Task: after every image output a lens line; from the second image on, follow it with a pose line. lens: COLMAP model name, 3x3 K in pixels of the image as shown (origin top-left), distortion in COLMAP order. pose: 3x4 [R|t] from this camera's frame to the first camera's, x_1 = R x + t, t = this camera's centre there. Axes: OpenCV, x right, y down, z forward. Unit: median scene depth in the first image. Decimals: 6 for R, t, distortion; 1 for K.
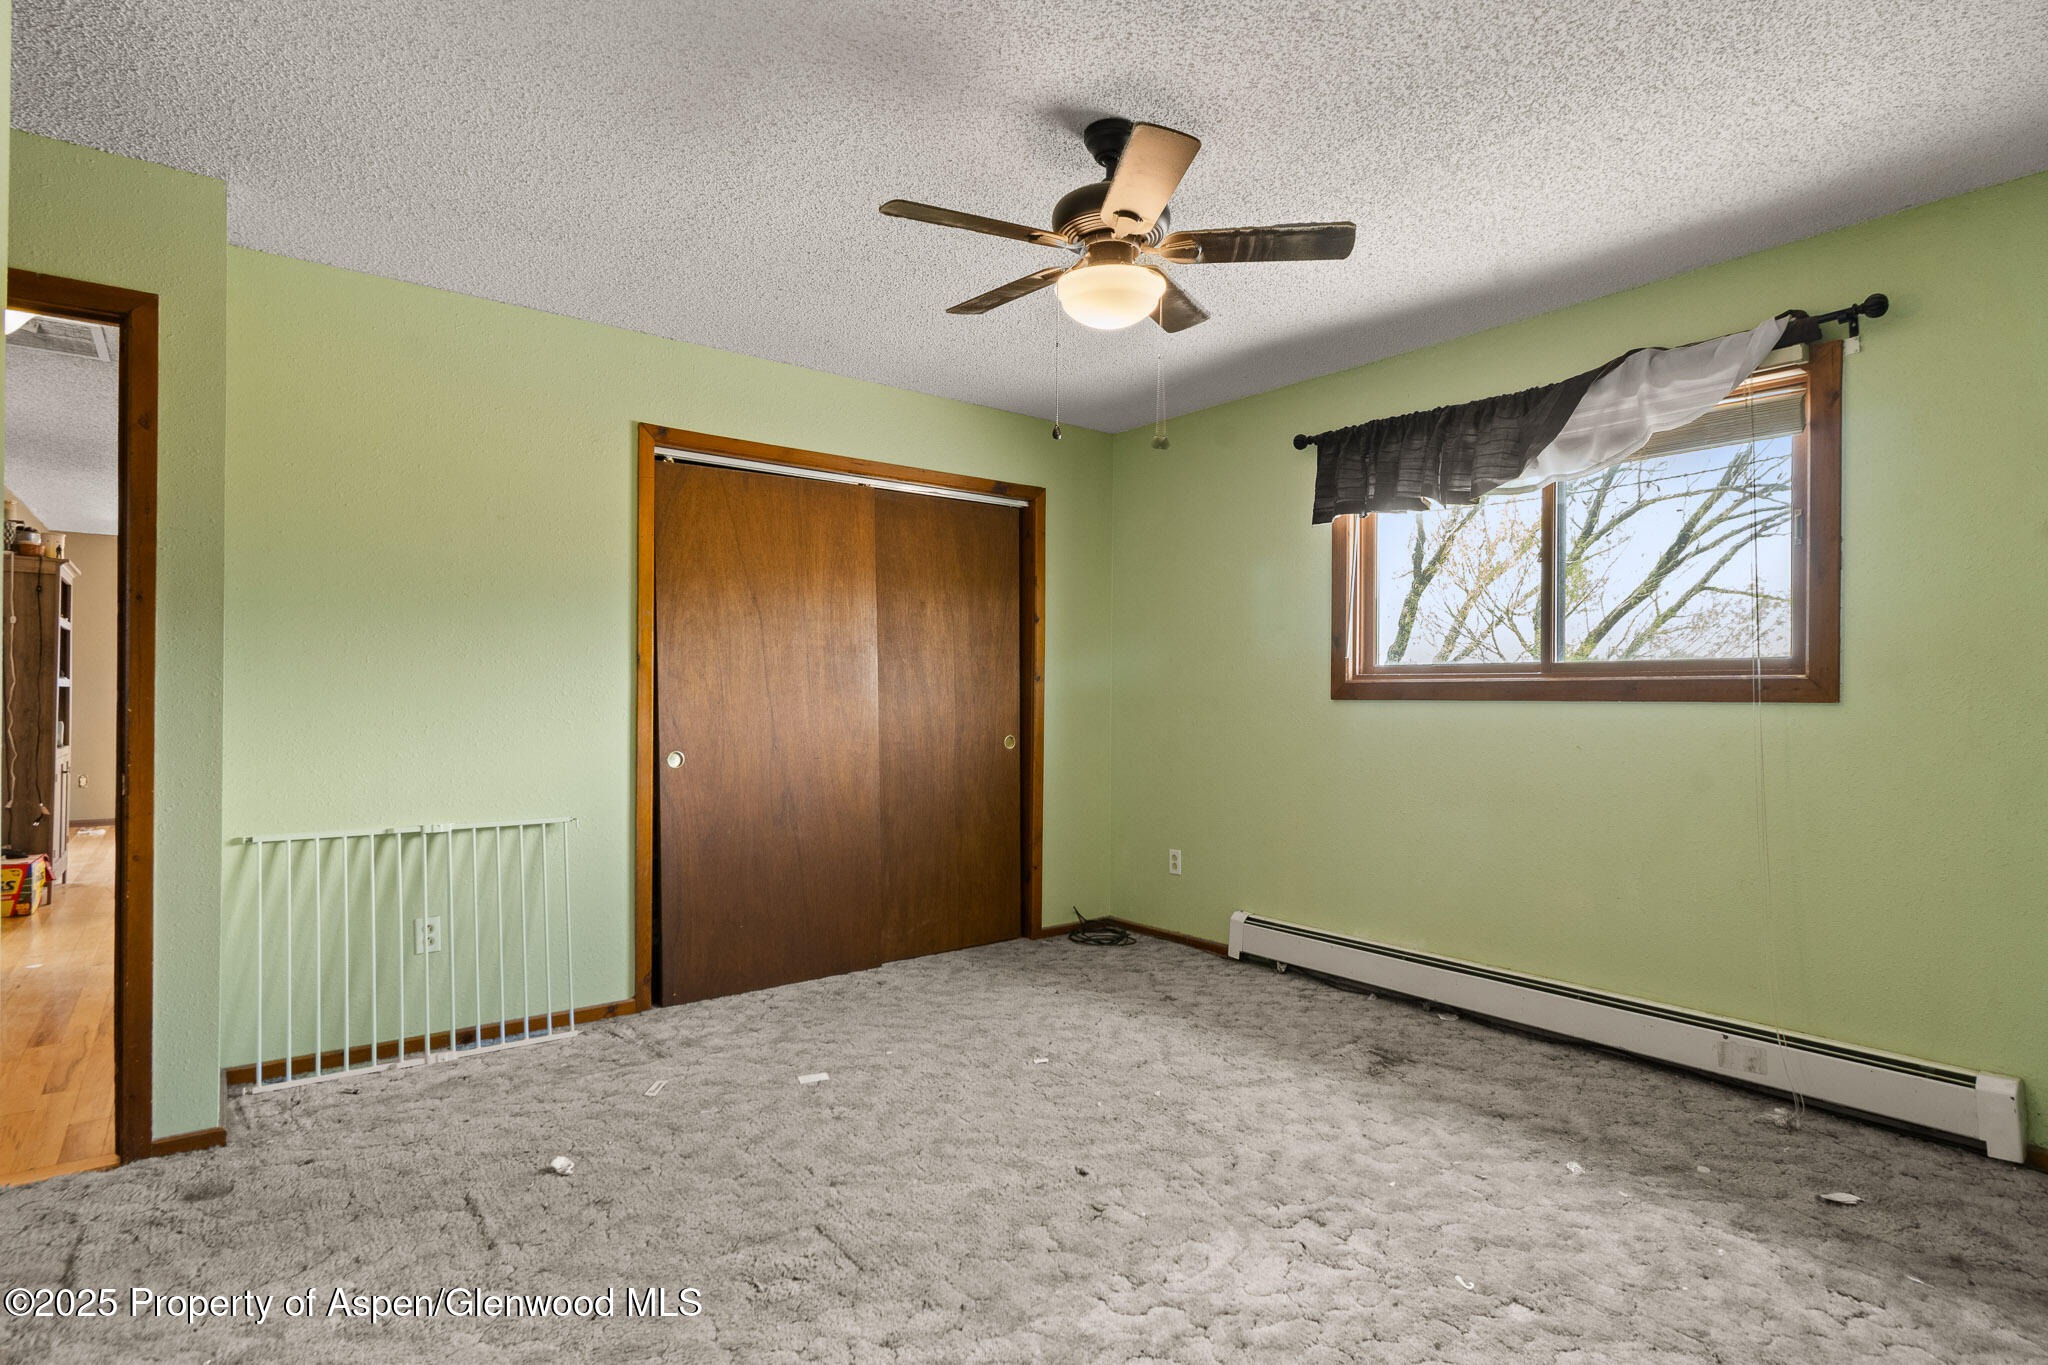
lens RADIAL K [[1046.4, 0, 1002.3], [0, 1046.4, 683.0], [0, 0, 1]] dist [-0.004153, -0.000023]
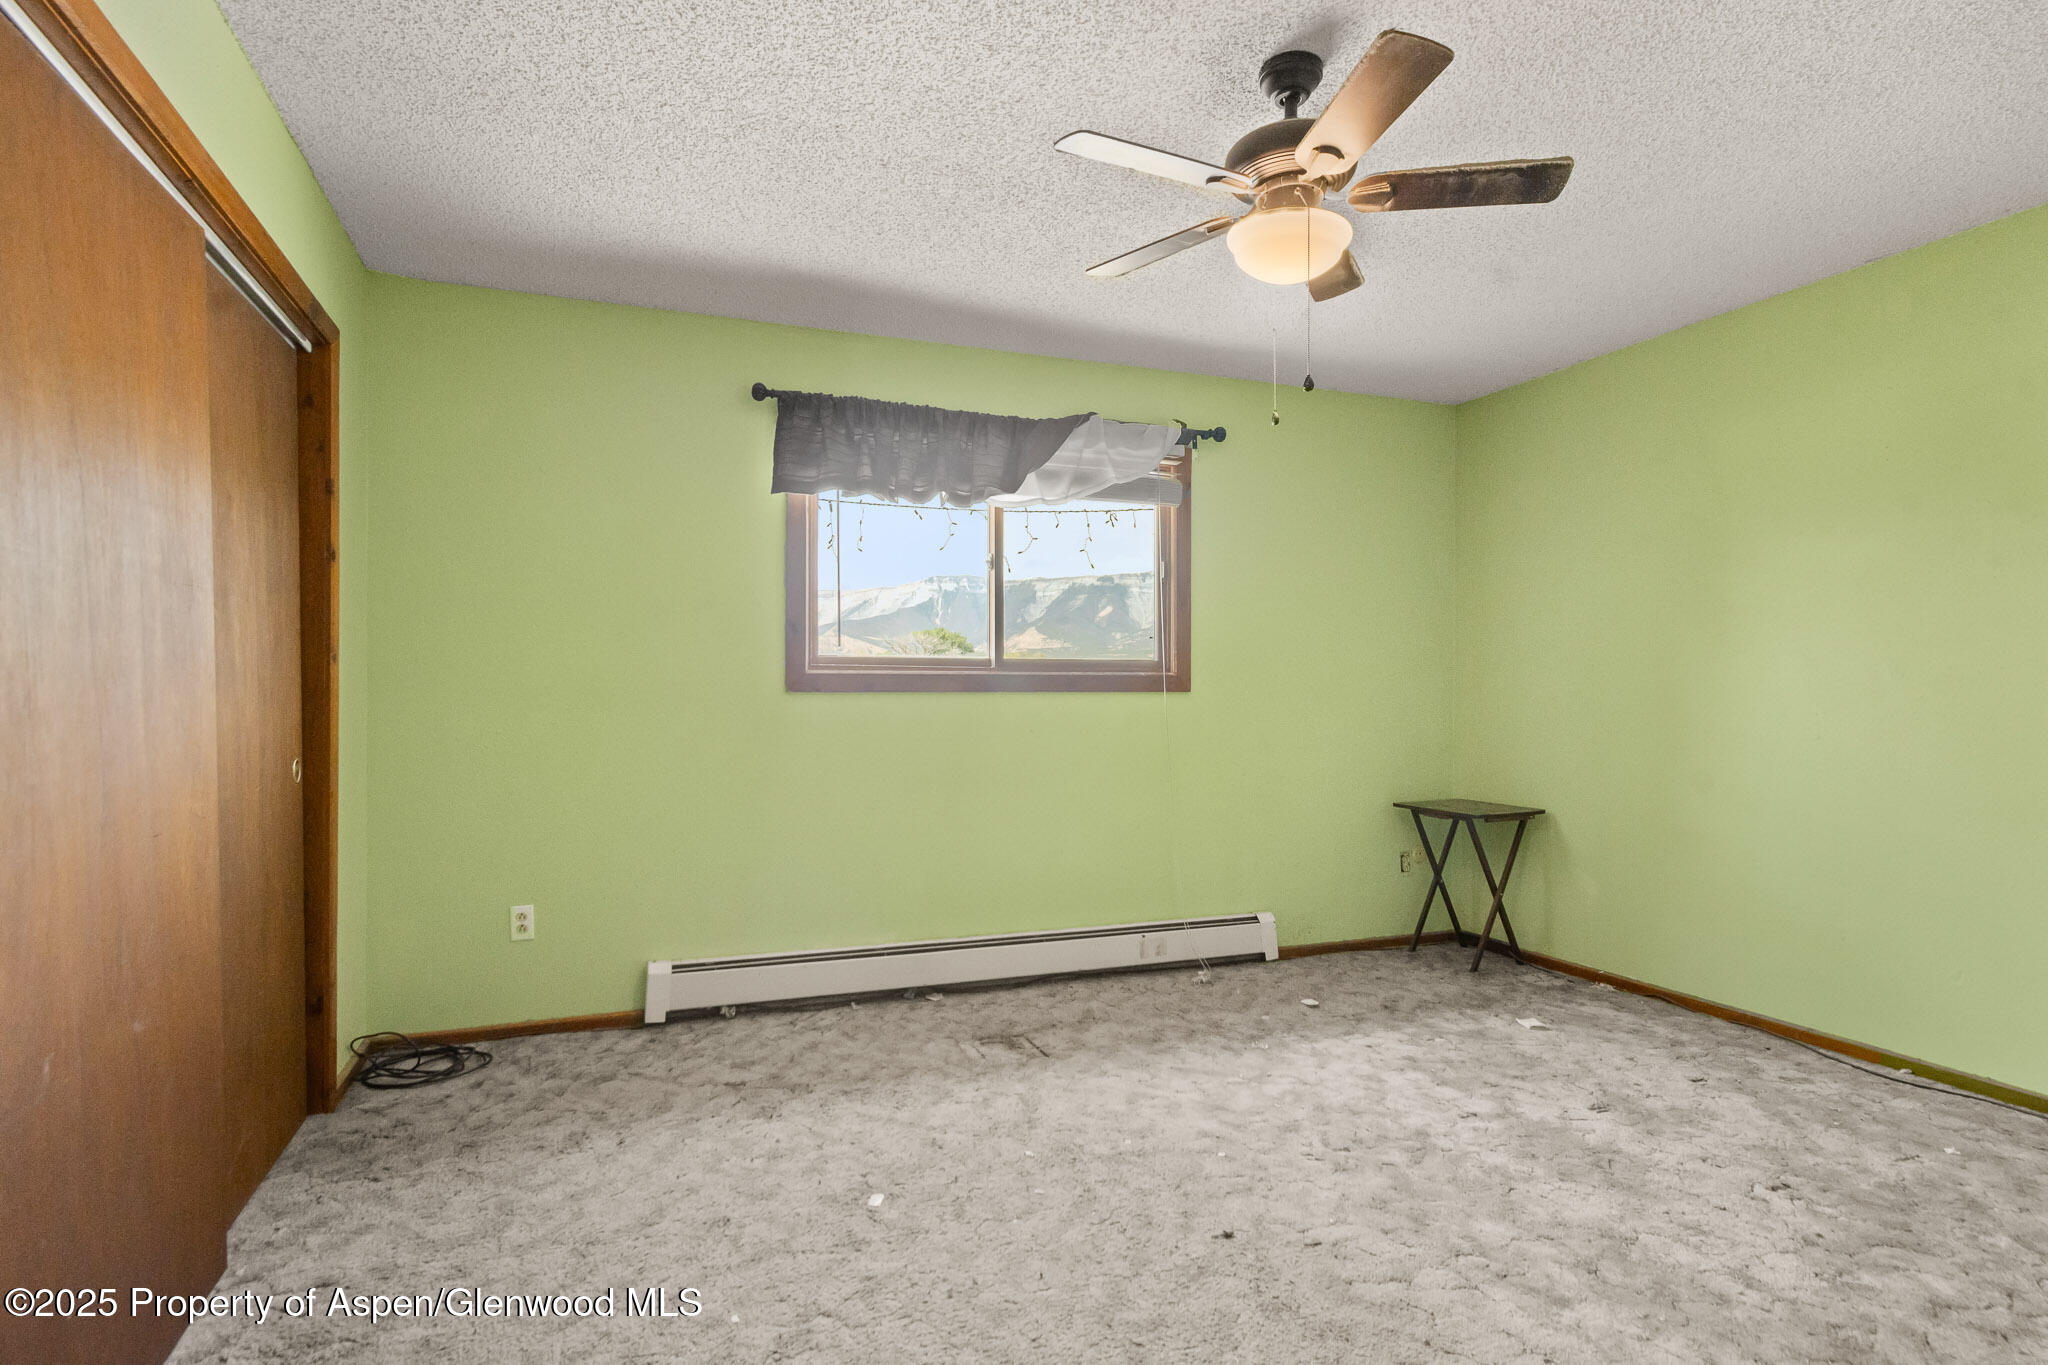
lens RADIAL K [[1046.4, 0, 1015.8], [0, 1046.4, 692.5], [0, 0, 1]] dist [-0.004153, -0.000023]
pose [[0.282919, -0.003163, 0.959139, -0.571272], [-0.010349, 0.999926, 0.006350, 0.010223], [-0.959088, -0.011723, 0.282865, 0.661402]]
